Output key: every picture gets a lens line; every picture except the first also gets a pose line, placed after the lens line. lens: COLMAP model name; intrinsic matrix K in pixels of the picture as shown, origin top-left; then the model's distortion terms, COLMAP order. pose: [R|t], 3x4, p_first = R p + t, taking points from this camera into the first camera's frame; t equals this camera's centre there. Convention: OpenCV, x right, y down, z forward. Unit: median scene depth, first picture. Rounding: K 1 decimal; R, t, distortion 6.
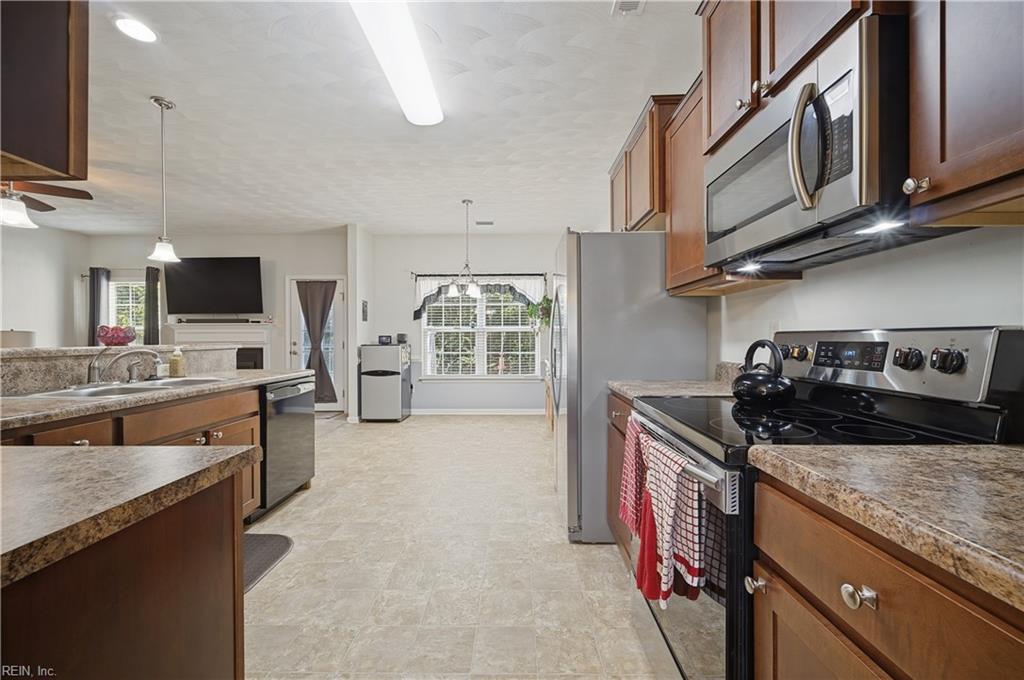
lens RADIAL K [[408.2, 0, 511.2], [0, 408.2, 340.5], [0, 0, 1]] dist [0.000437, -0.000762]
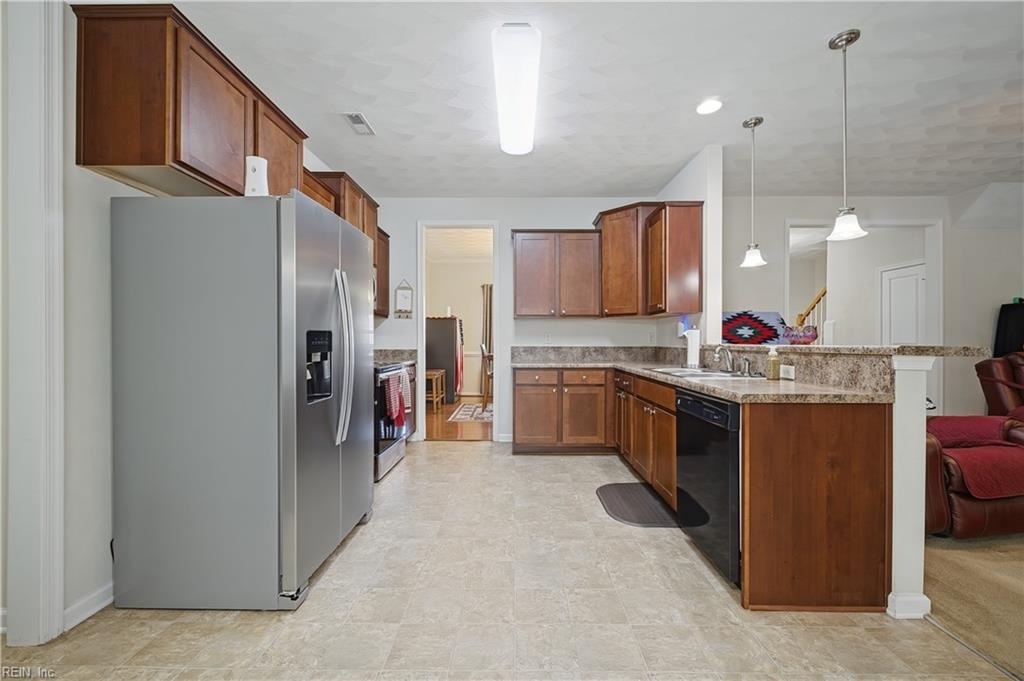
lens RADIAL K [[408.2, 0, 510.4], [0, 408.2, 341.0], [0, 0, 1]] dist [0.000437, -0.000762]
pose [[-0.999997, 0.001616, -0.001910, -0.091213], [0.001603, 0.999978, 0.006492, -0.001756], [0.001920, 0.006489, -0.999977, 0.801894]]
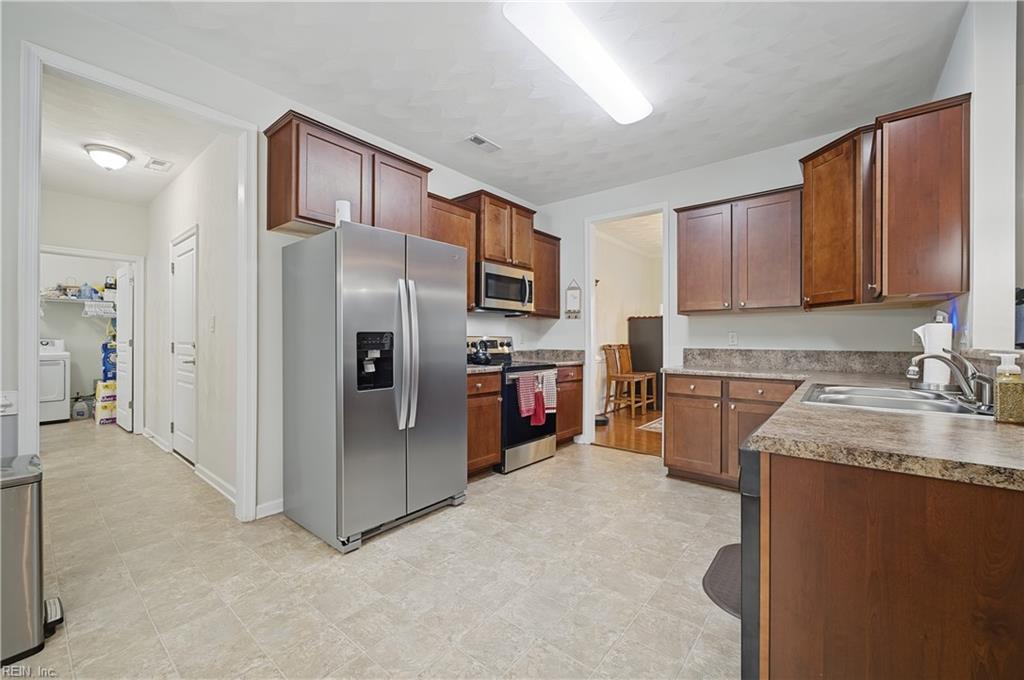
lens RADIAL K [[408.2, 0, 511.3], [0, 408.2, 339.3], [0, 0, 1]] dist [0.000437, -0.000762]
pose [[-0.780300, 0.000514, 0.625406, -0.279126], [0.000613, 1.000000, -0.000056, -0.000868], [-0.625406, 0.000340, -0.780300, 0.706507]]
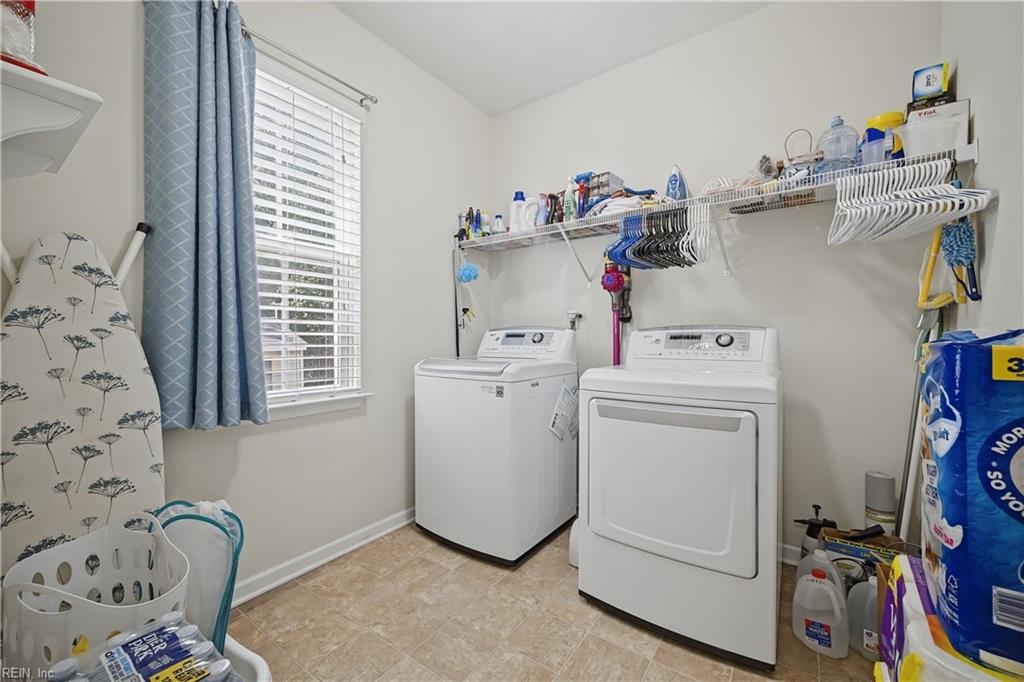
lens RADIAL K [[408.2, 0, 508.5], [0, 408.2, 342.0], [0, 0, 1]] dist [0.000437, -0.000762]
pose [[0.569430, -0.004738, 0.822026, 0.821292], [0.003782, 0.999988, 0.003145, 0.006823], [-0.822031, 0.001318, 0.569441, 0.603876]]
